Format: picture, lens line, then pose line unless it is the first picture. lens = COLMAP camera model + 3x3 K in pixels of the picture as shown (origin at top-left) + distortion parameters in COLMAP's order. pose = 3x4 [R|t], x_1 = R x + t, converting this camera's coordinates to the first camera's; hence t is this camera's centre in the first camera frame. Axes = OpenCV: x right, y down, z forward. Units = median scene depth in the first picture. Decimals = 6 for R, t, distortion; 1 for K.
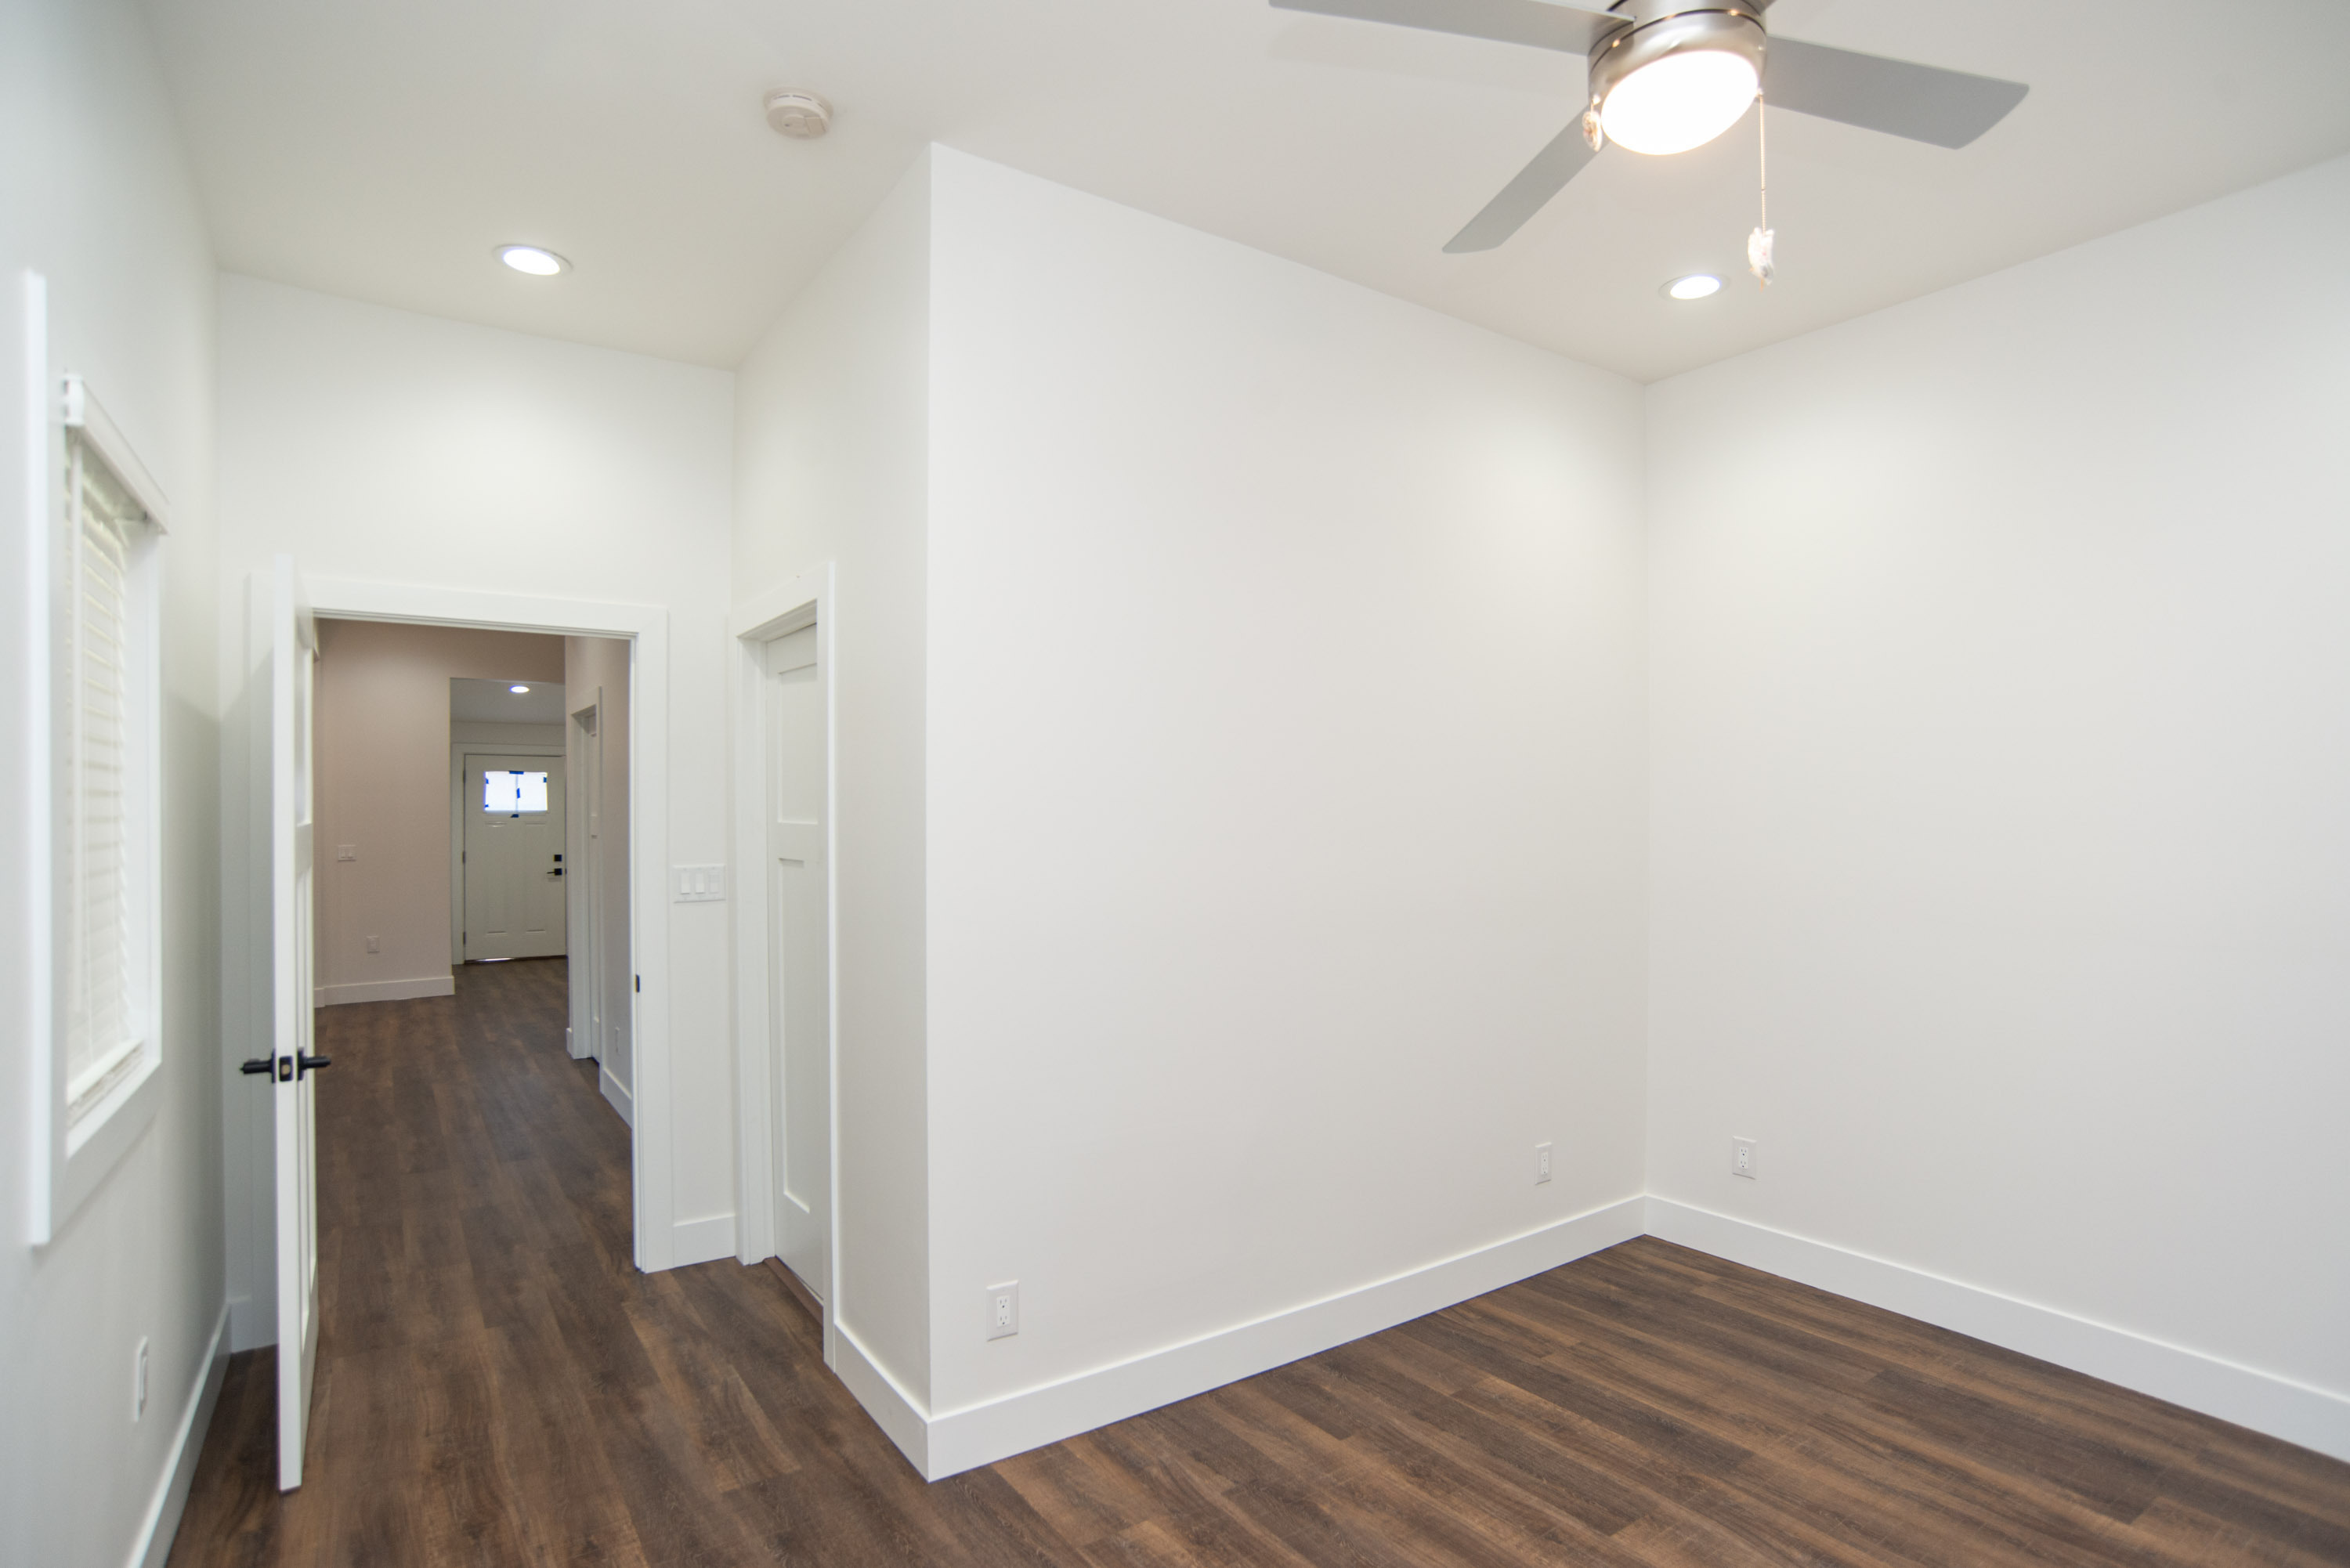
lens RADIAL K [[1193.4, 0, 1175.5], [0, 1193.4, 793.2], [0, 0, 1]] dist [-0.074909, 0.036606]
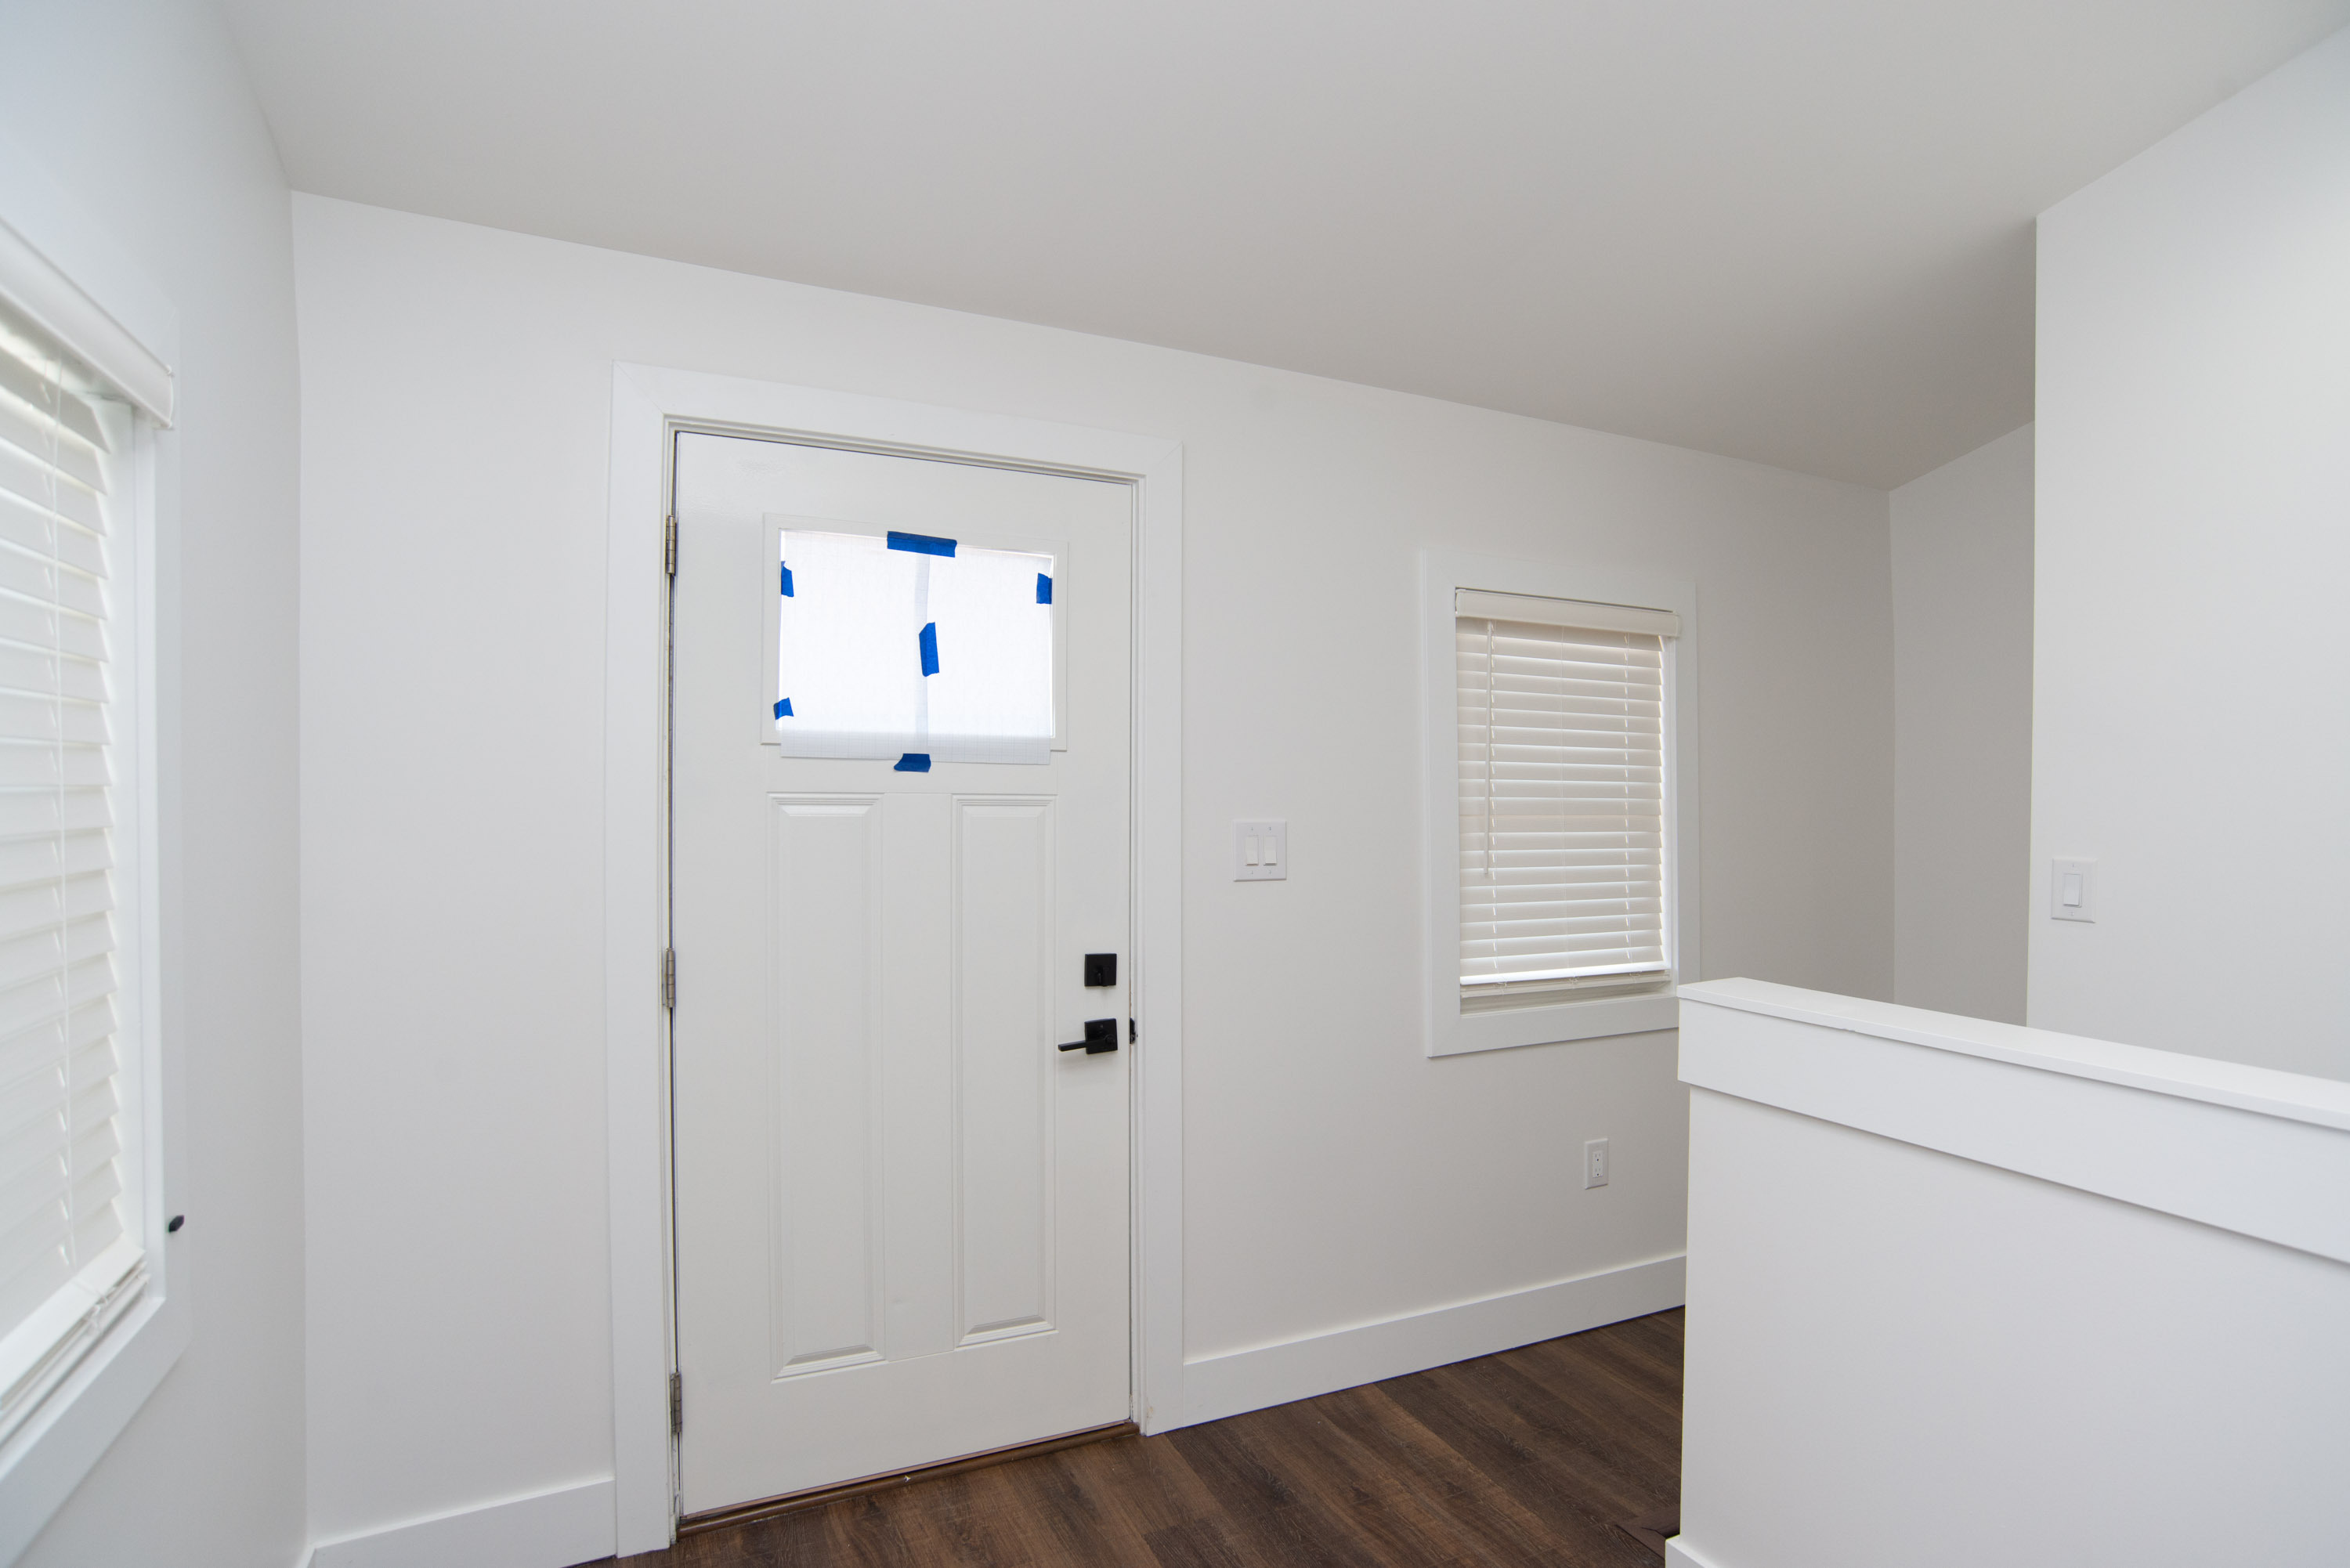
lens RADIAL K [[1193.4, 0, 1174.8], [0, 1193.4, 787.8], [0, 0, 1]] dist [-0.074909, 0.036606]
pose [[0.984399, 0.007582, -0.175786, -0.485138], [-0.005215, 0.999890, 0.013920, 0.020432], [0.175872, -0.012786, 0.984330, 0.808455]]
